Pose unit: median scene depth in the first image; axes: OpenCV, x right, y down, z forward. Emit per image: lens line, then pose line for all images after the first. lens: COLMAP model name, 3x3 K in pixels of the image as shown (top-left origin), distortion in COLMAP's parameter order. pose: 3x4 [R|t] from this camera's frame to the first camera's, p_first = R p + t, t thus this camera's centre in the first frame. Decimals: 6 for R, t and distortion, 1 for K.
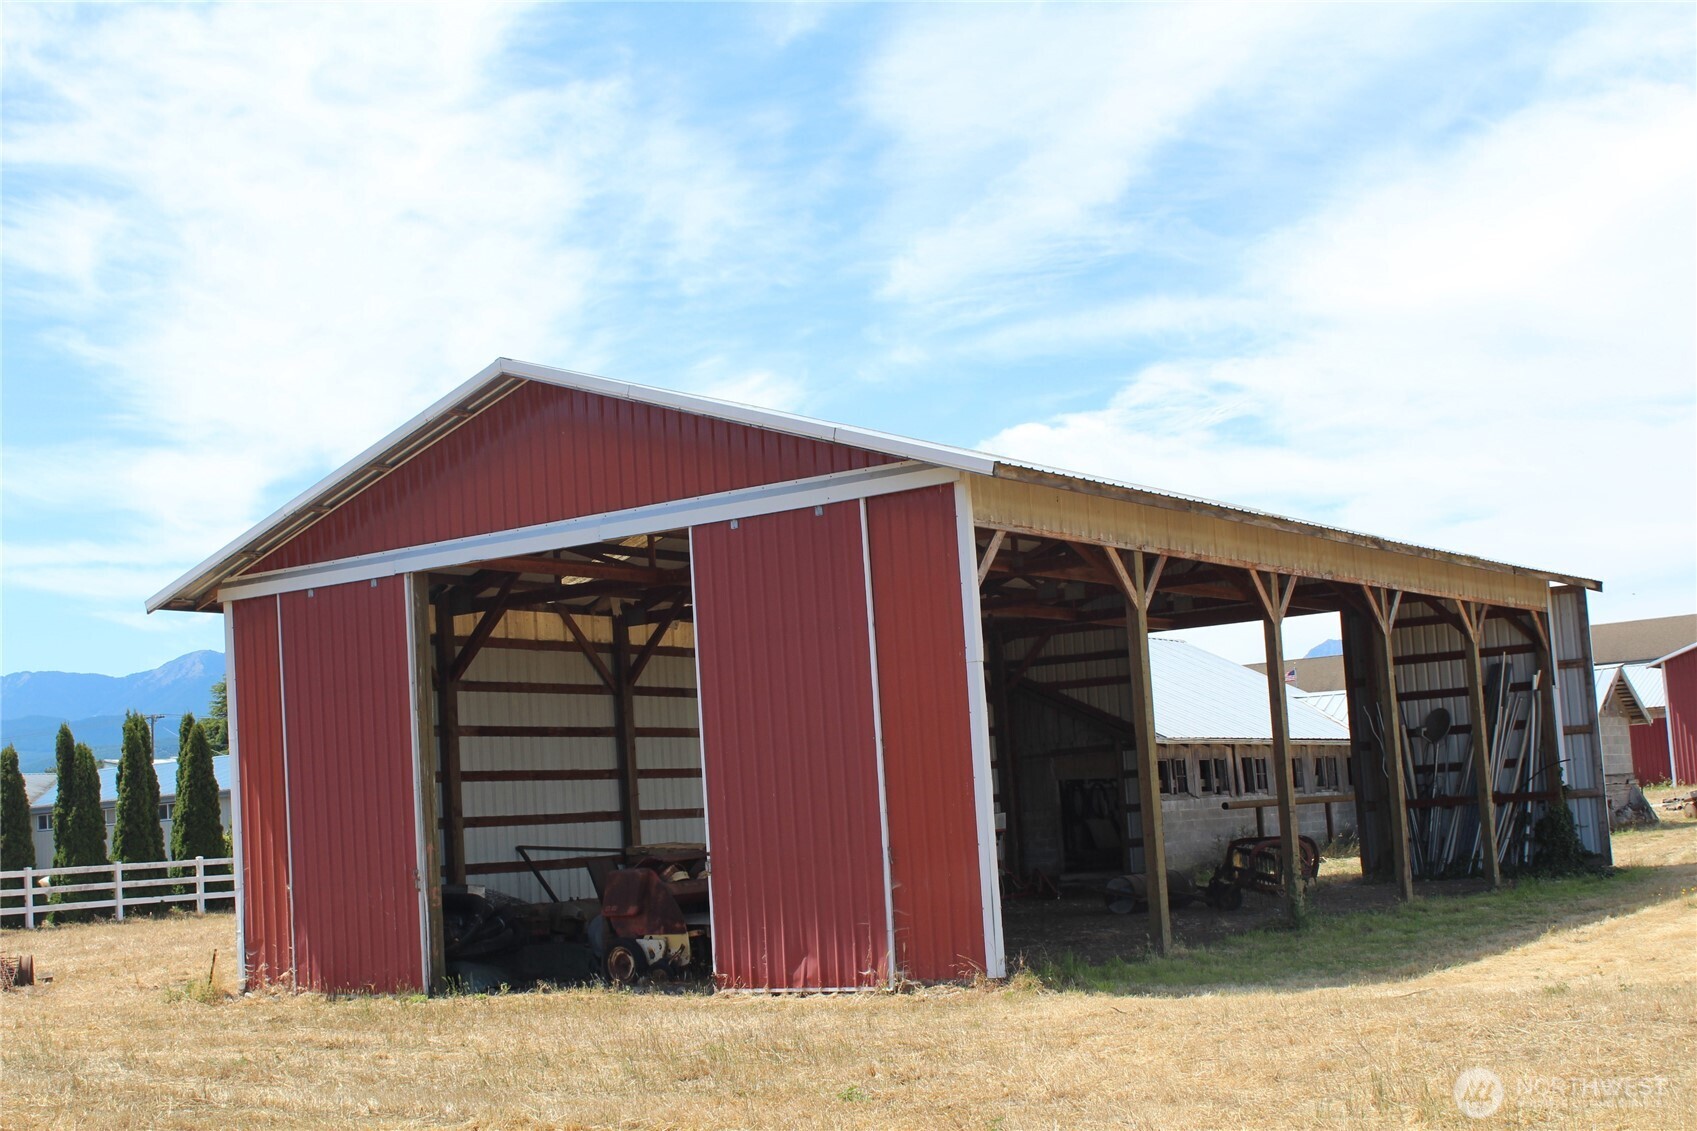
lens RADIAL K [[2335.7, 0, 856.4], [0, 2335.7, 555.8], [0, 0, 1]] dist [-0.031336, 0.000000]
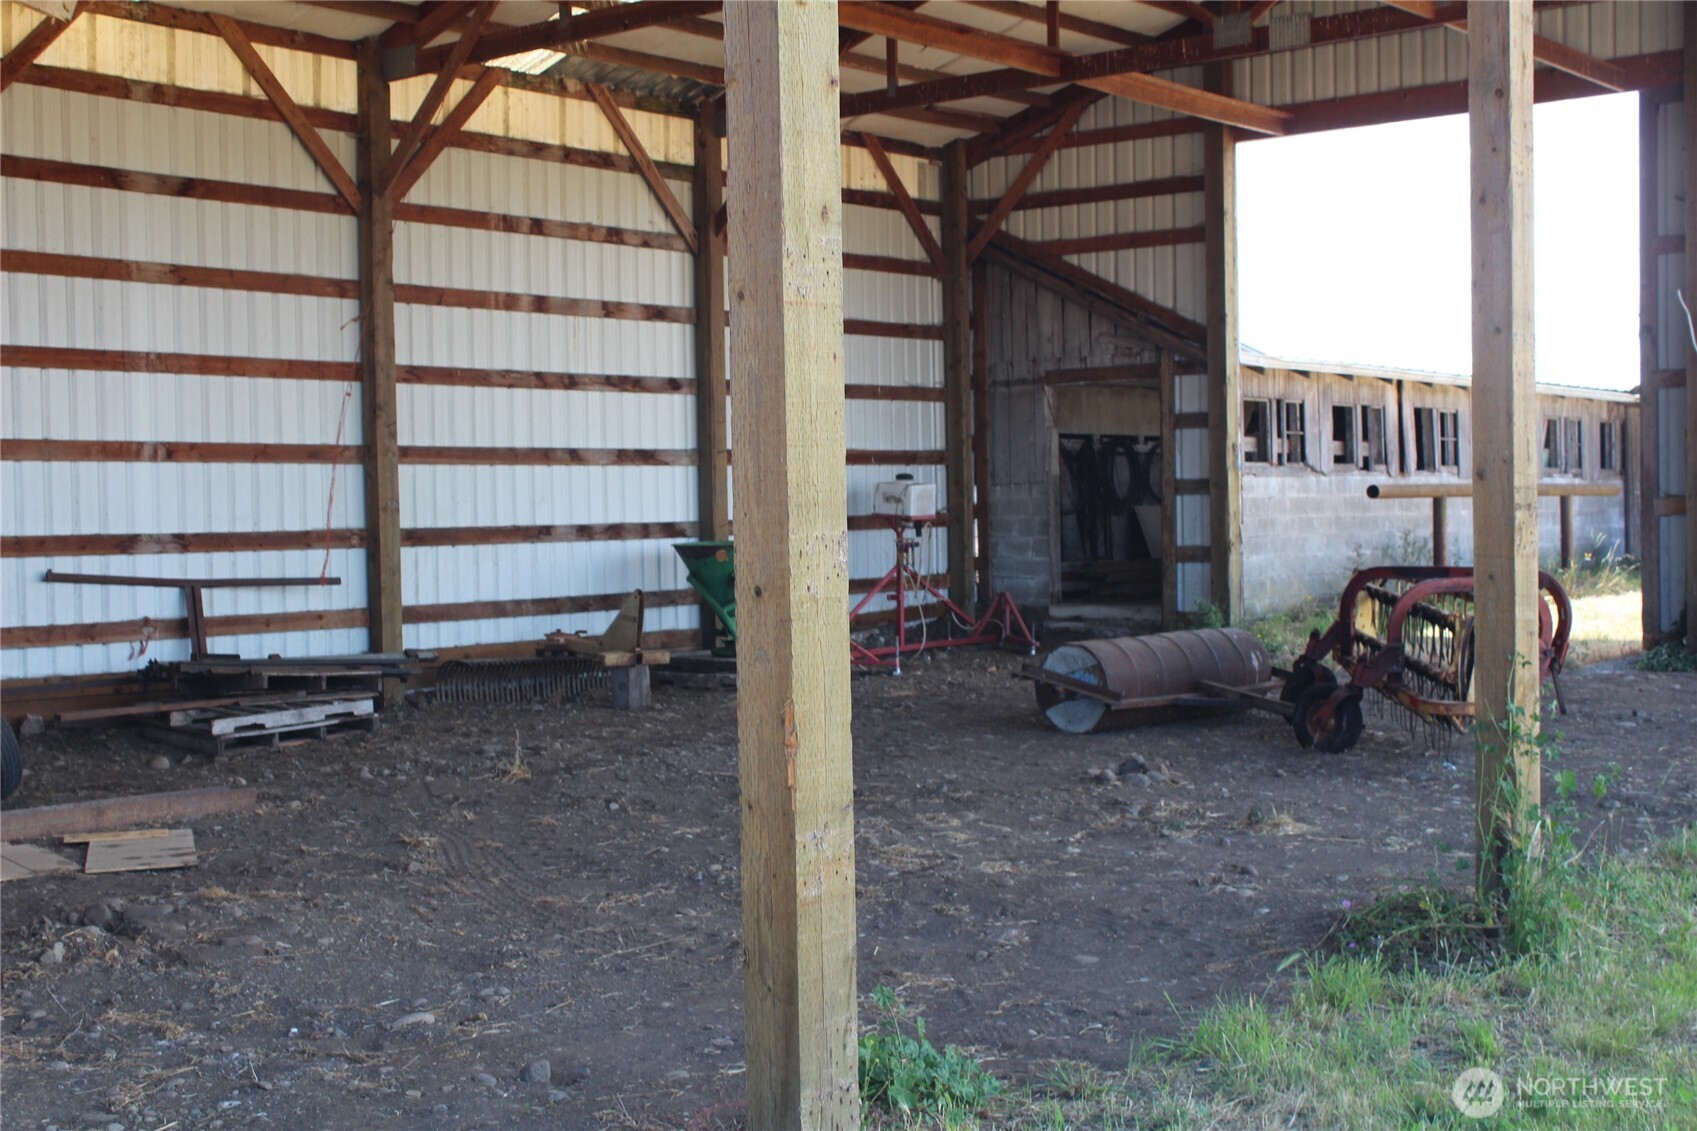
lens RADIAL K [[2335.7, 0, 841.2], [0, 2335.7, 566.5], [0, 0, 1]] dist [-0.031336, 0.000000]
pose [[0.995122, 0.047524, -0.086454, 0.085188], [-0.034605, 0.988793, 0.145224, 0.051732], [0.092387, -0.141524, 0.985614, 0.468897]]
